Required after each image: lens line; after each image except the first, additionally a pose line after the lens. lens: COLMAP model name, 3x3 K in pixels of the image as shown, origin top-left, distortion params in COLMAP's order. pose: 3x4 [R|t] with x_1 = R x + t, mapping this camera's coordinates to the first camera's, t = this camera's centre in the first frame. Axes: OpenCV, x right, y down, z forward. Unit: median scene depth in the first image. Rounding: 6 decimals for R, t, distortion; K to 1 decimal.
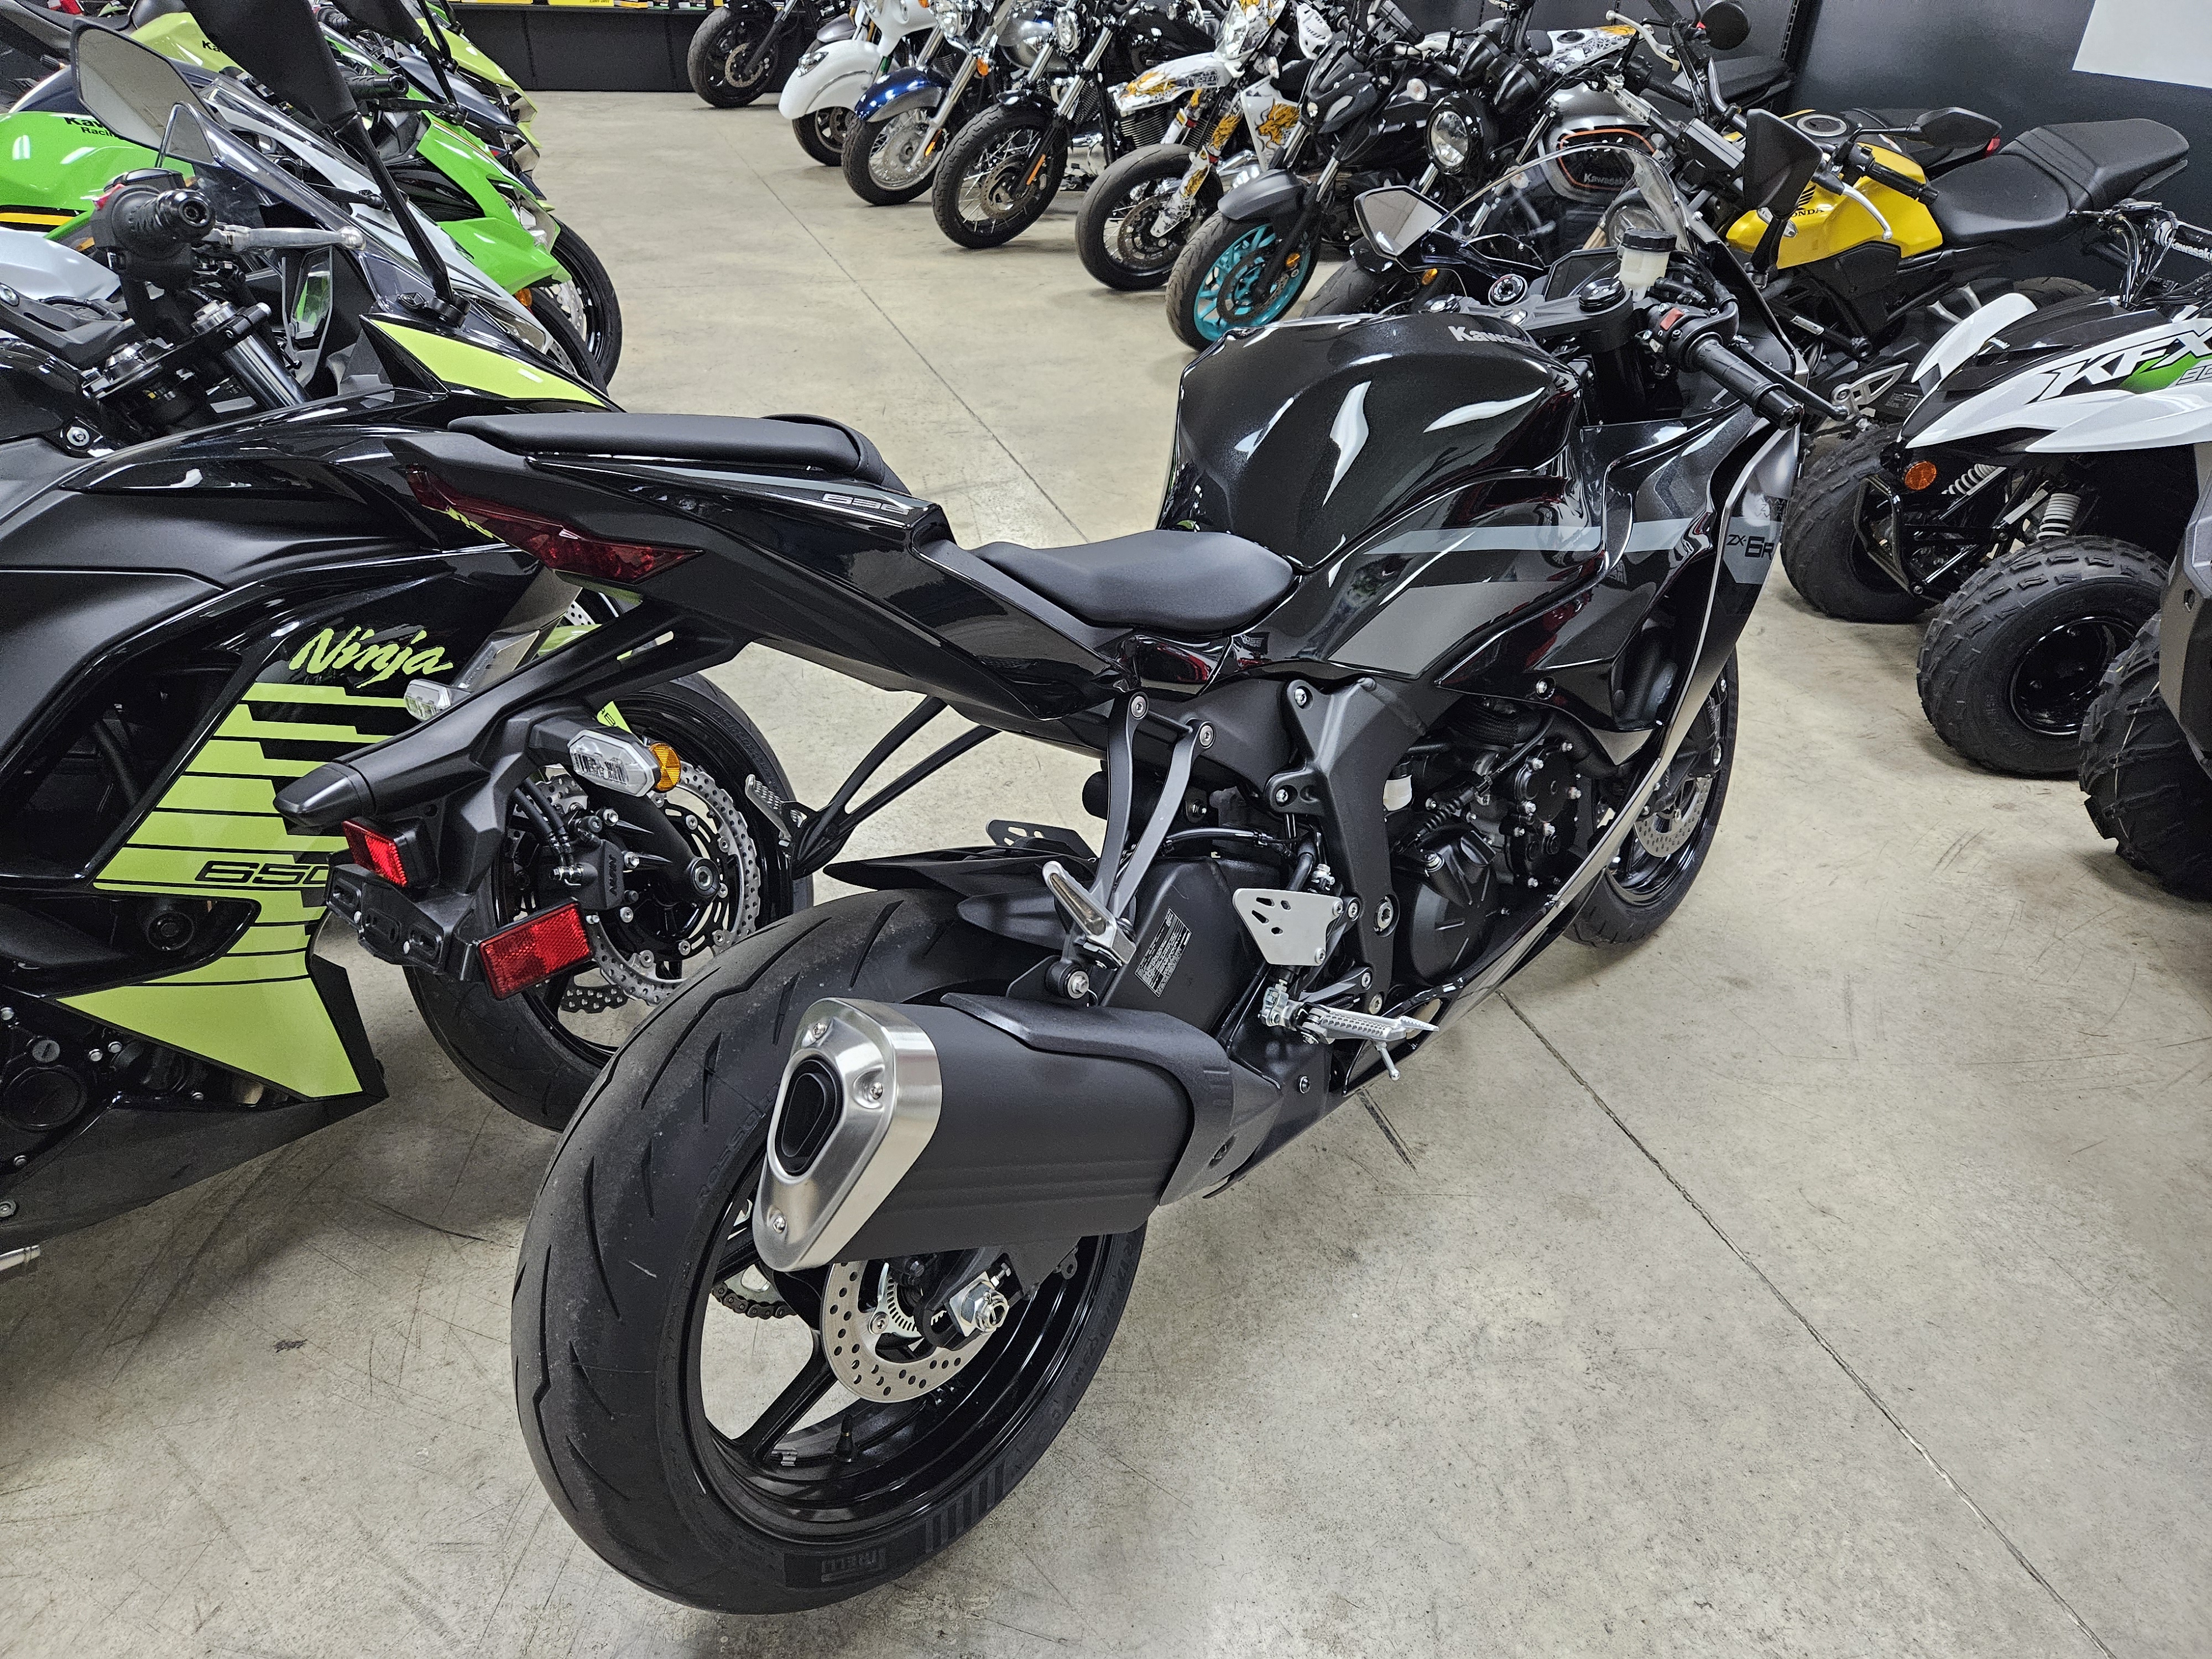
lens RADIAL K [[1624.3, 0, 1110.0], [0, 1624.3, 828.7], [0, 0, 1]] dist [0.093779, -0.093519]
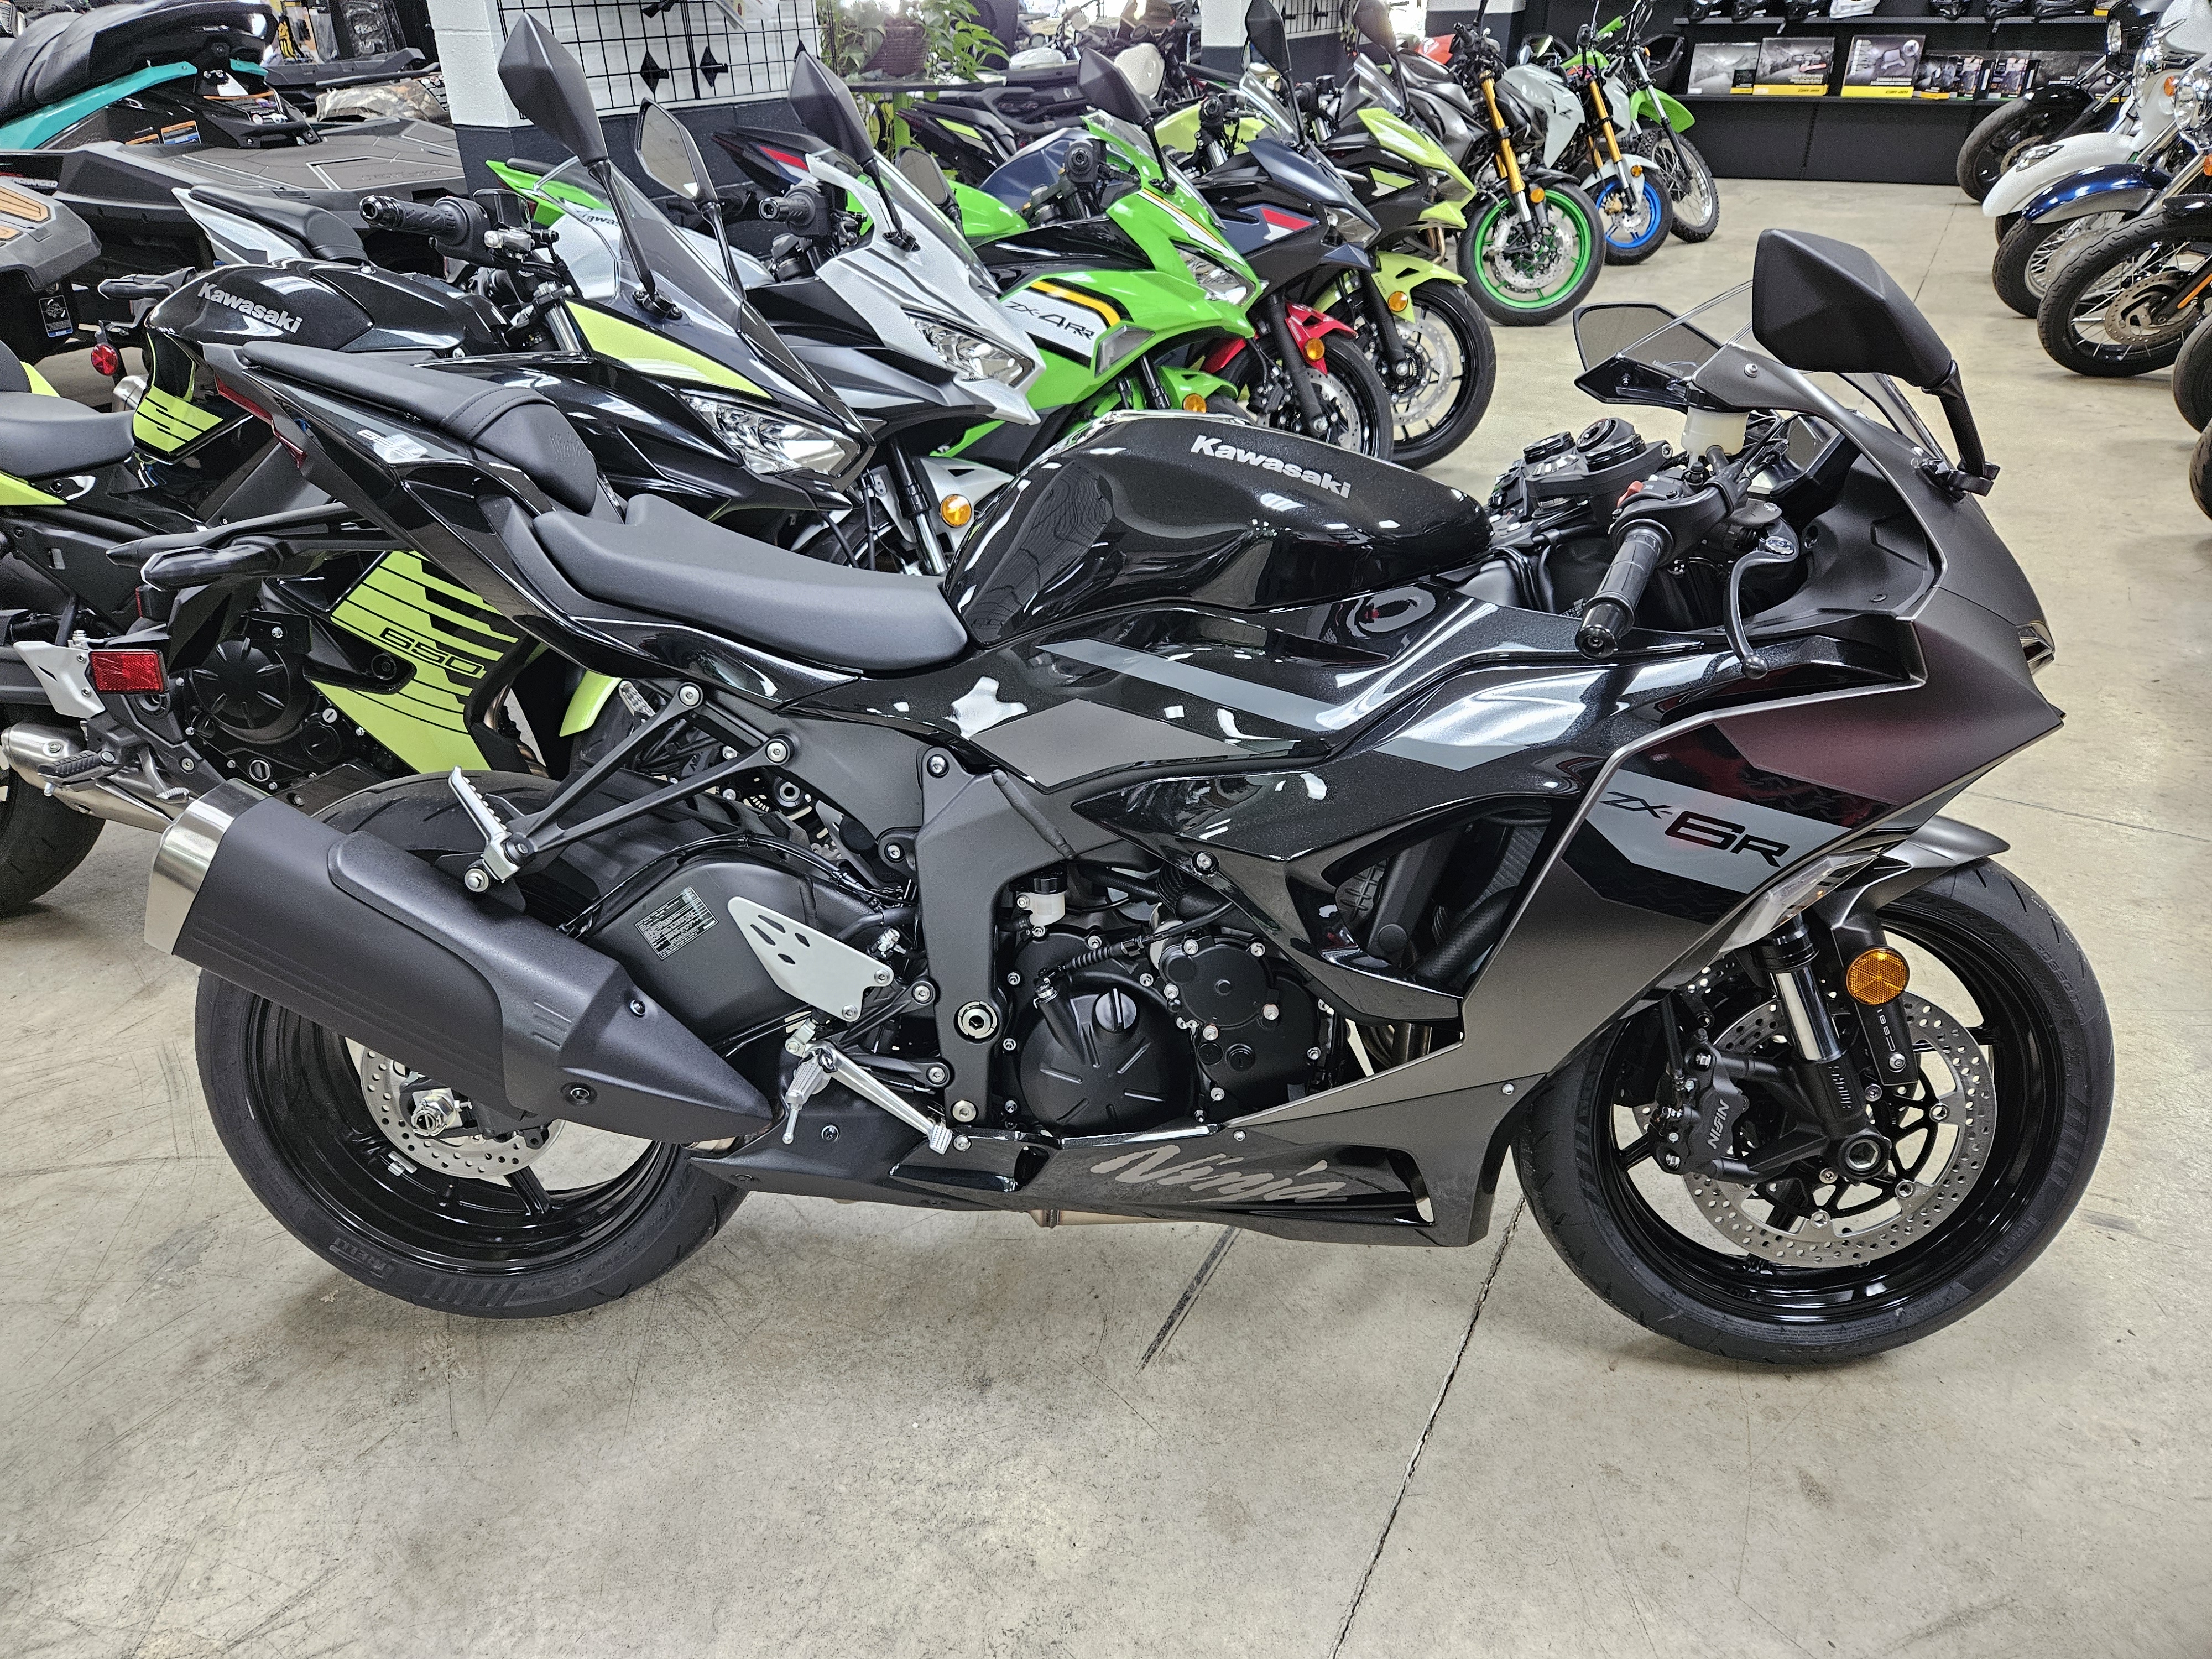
lens RADIAL K [[1624.3, 0, 1110.0], [0, 1624.3, 828.7], [0, 0, 1]] dist [0.093779, -0.093519]
pose [[0.608204, 0.323364, -0.724930, 0.794296], [-0.358747, 0.926648, 0.112360, -0.169252], [0.708088, 0.191728, 0.679597, 0.368116]]
